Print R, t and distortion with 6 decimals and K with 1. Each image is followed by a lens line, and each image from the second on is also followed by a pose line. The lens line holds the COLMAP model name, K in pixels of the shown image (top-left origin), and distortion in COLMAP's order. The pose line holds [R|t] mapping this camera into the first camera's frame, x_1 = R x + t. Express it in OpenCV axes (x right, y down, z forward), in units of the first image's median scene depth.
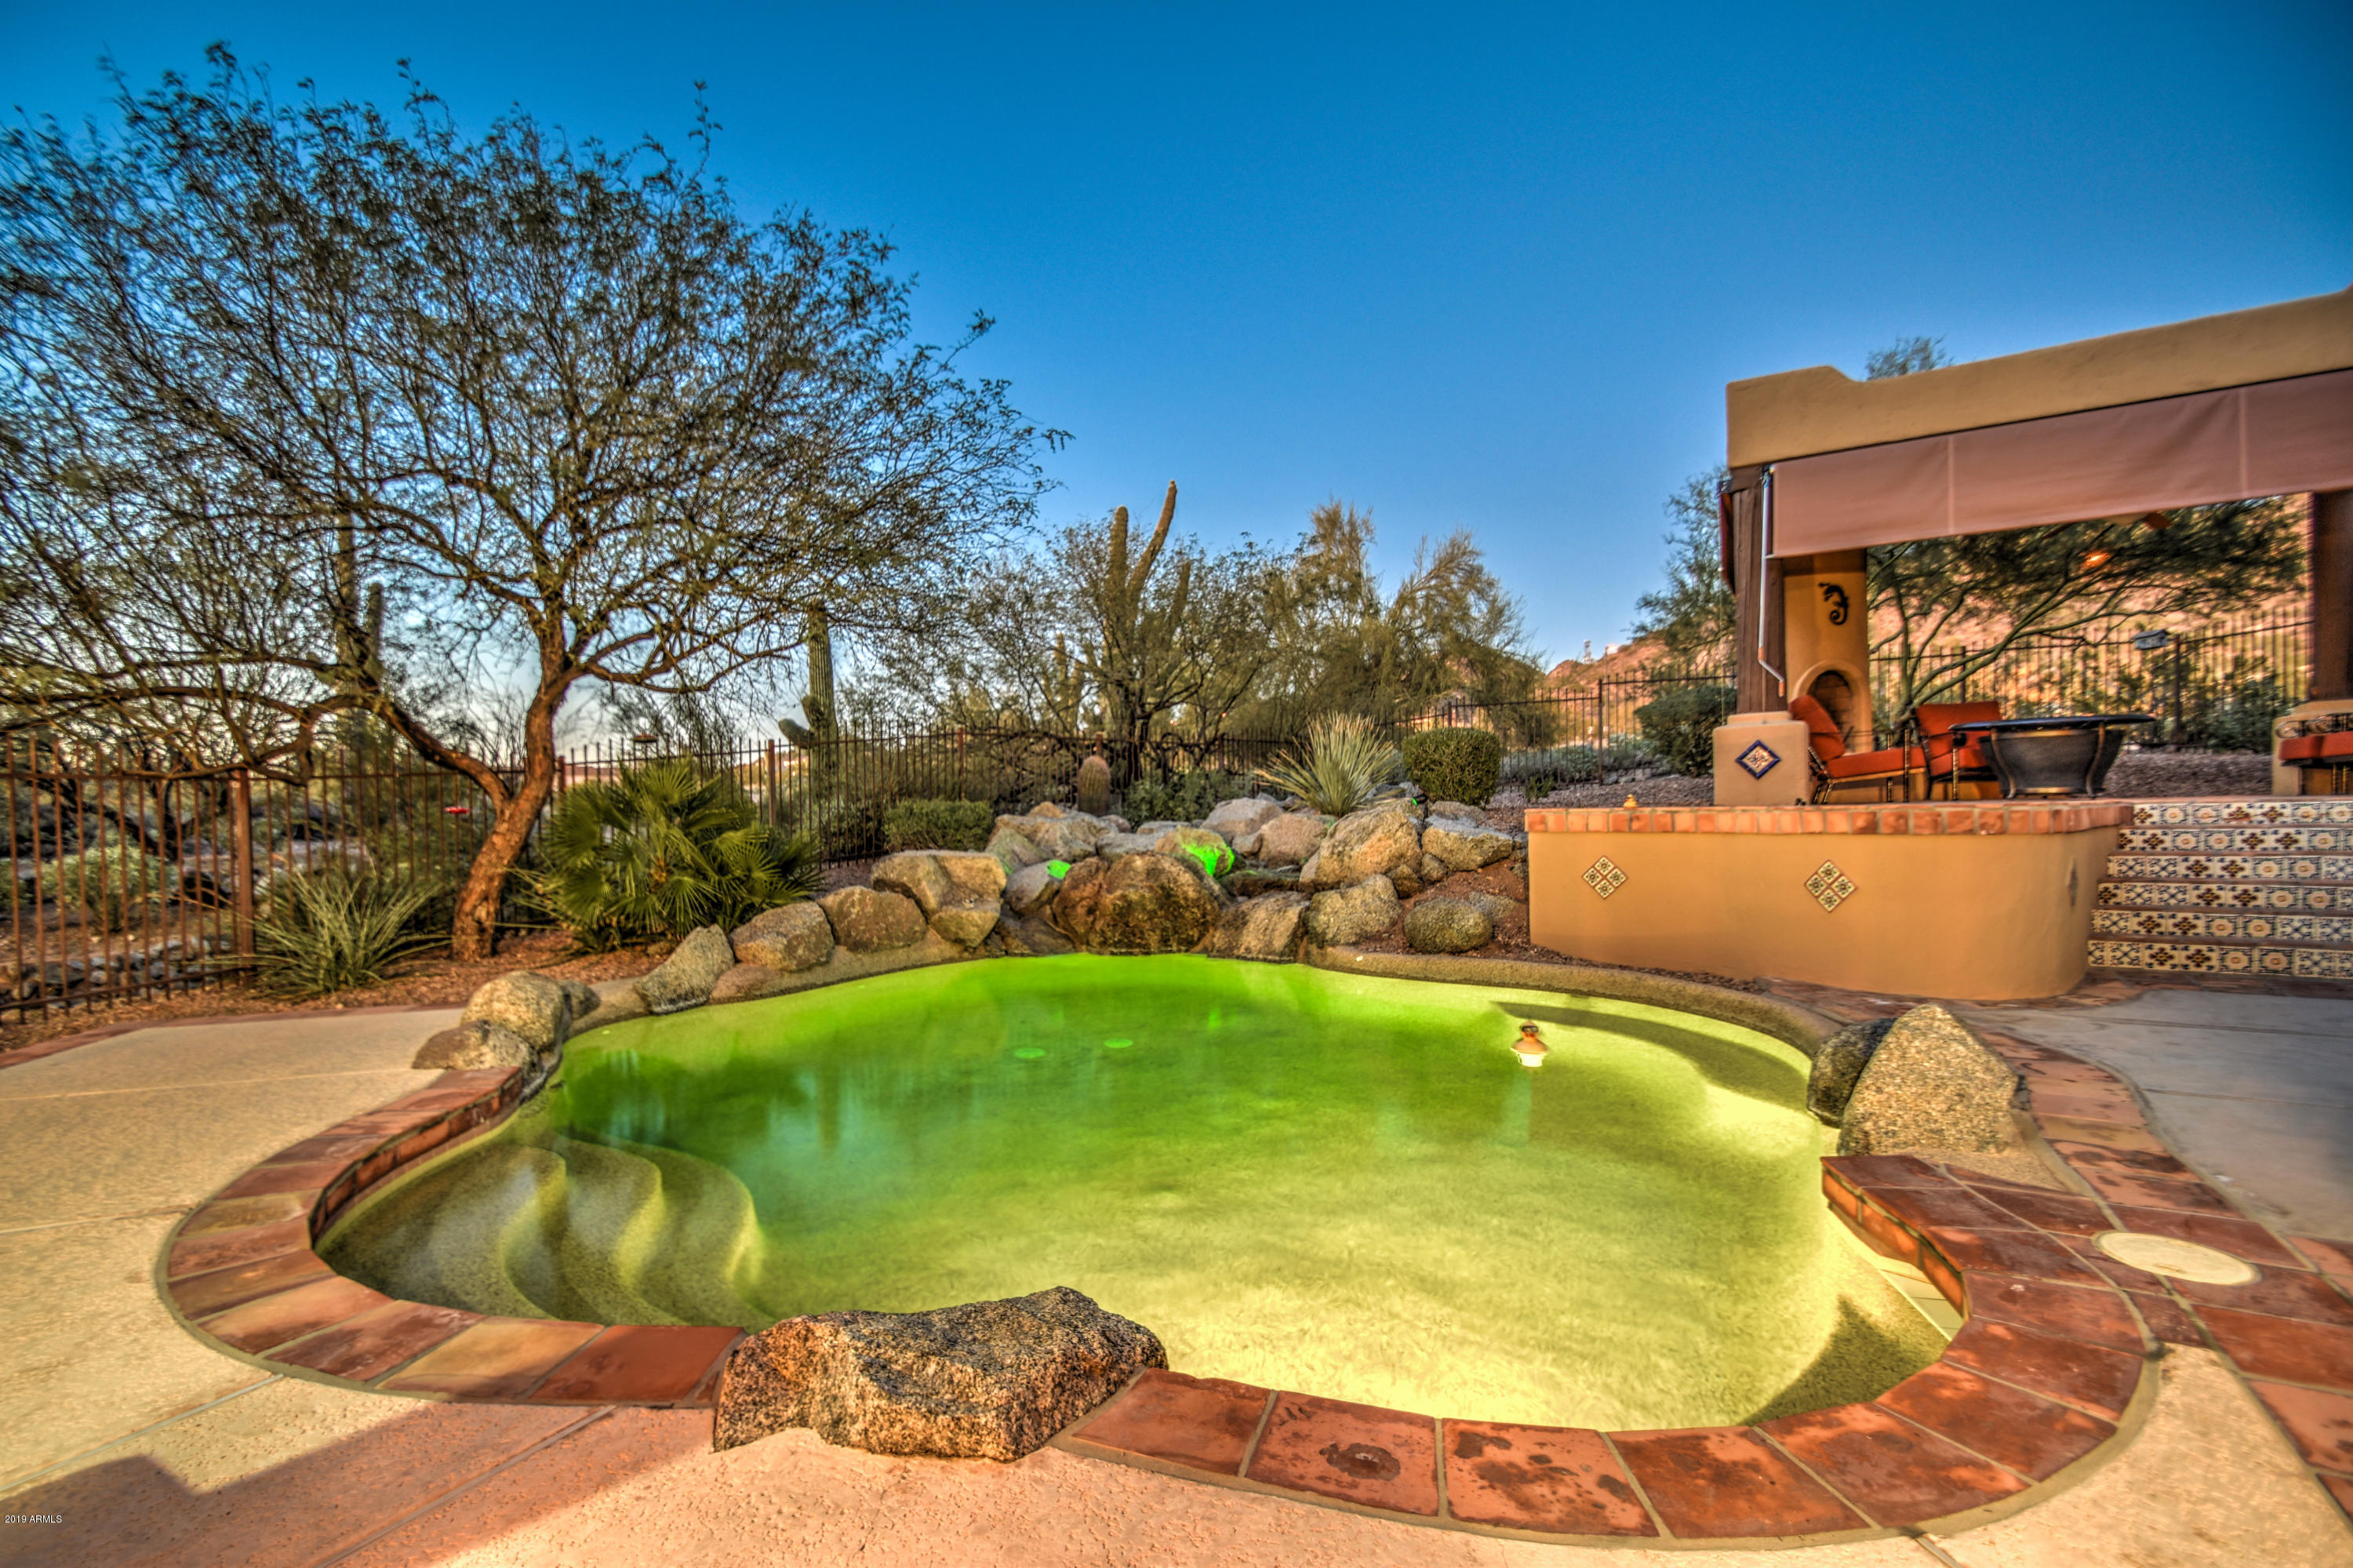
lens RADIAL K [[1069.0, 0, 1145.4], [0, 1069.0, 799.7], [0, 0, 1]] dist [0.002508, -0.012070]
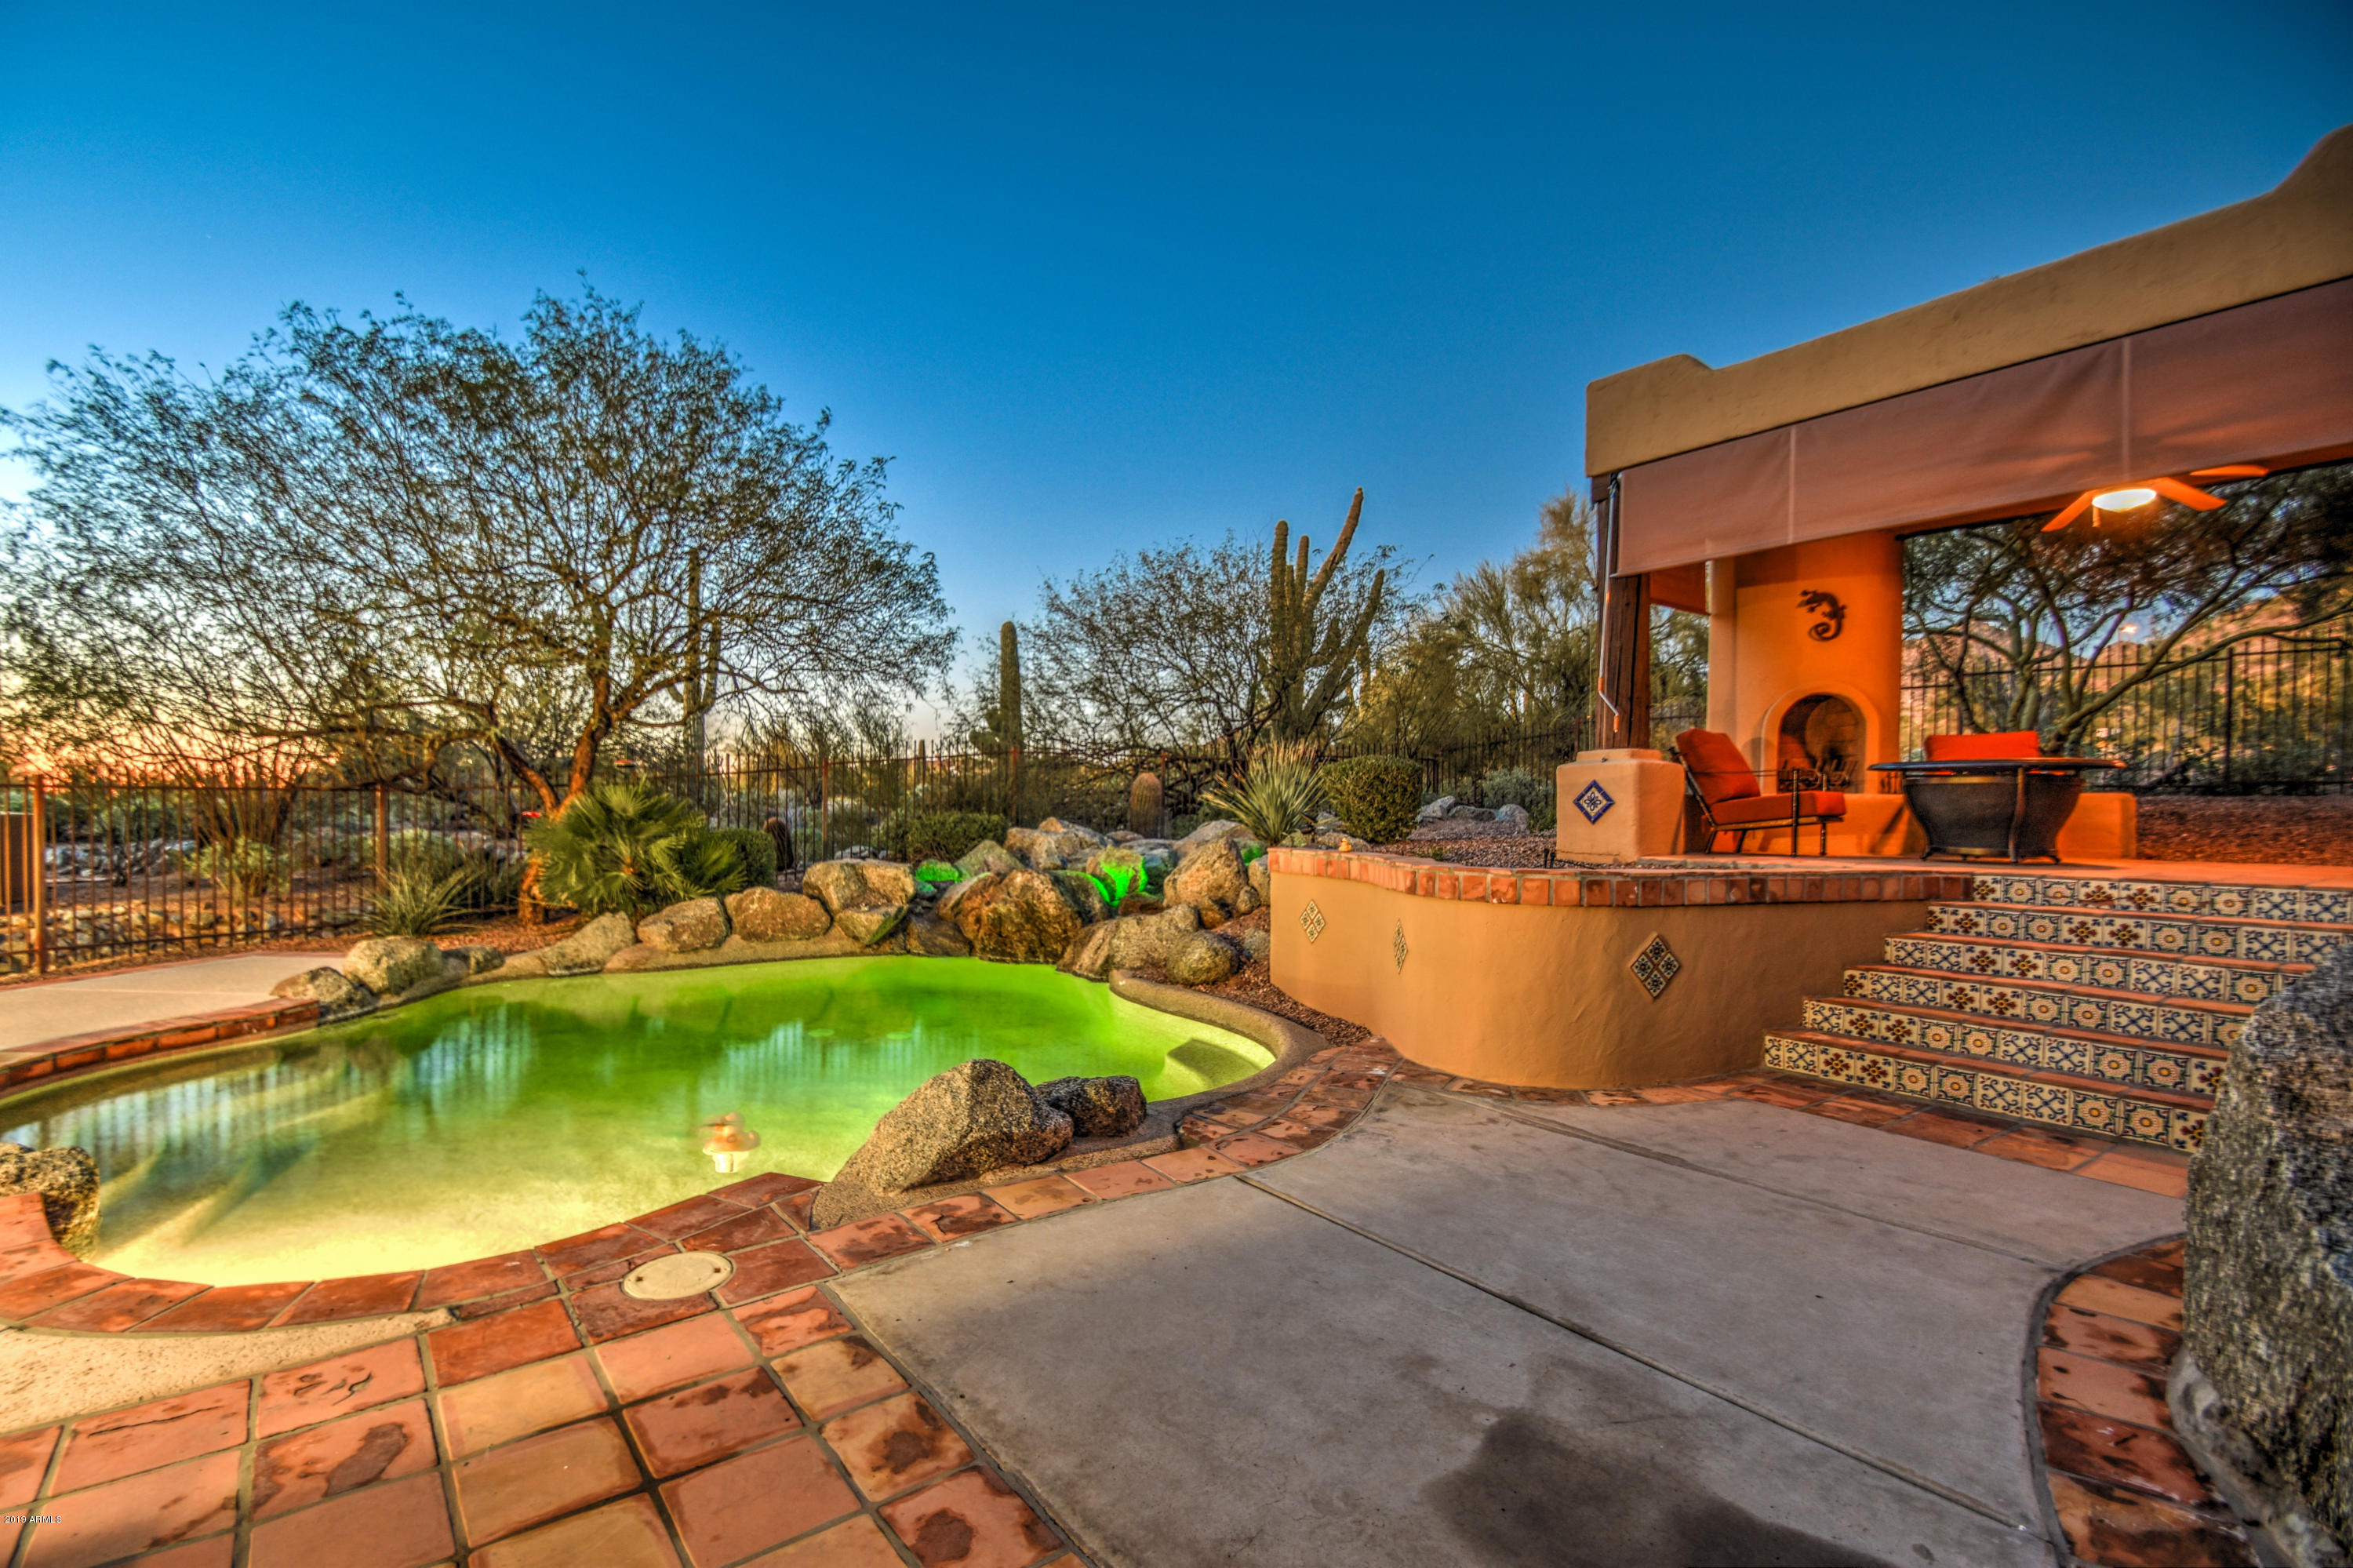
lens RADIAL K [[1083.5, 0, 1151.9], [0, 1083.5, 790.4], [0, 0, 1]] dist [0.008997, -0.014248]
pose [[0.930982, 0.023458, -0.364310, 0.657399], [-0.025869, 0.999664, -0.001738, -0.042014], [0.364147, 0.011042, 0.931276, 0.018069]]
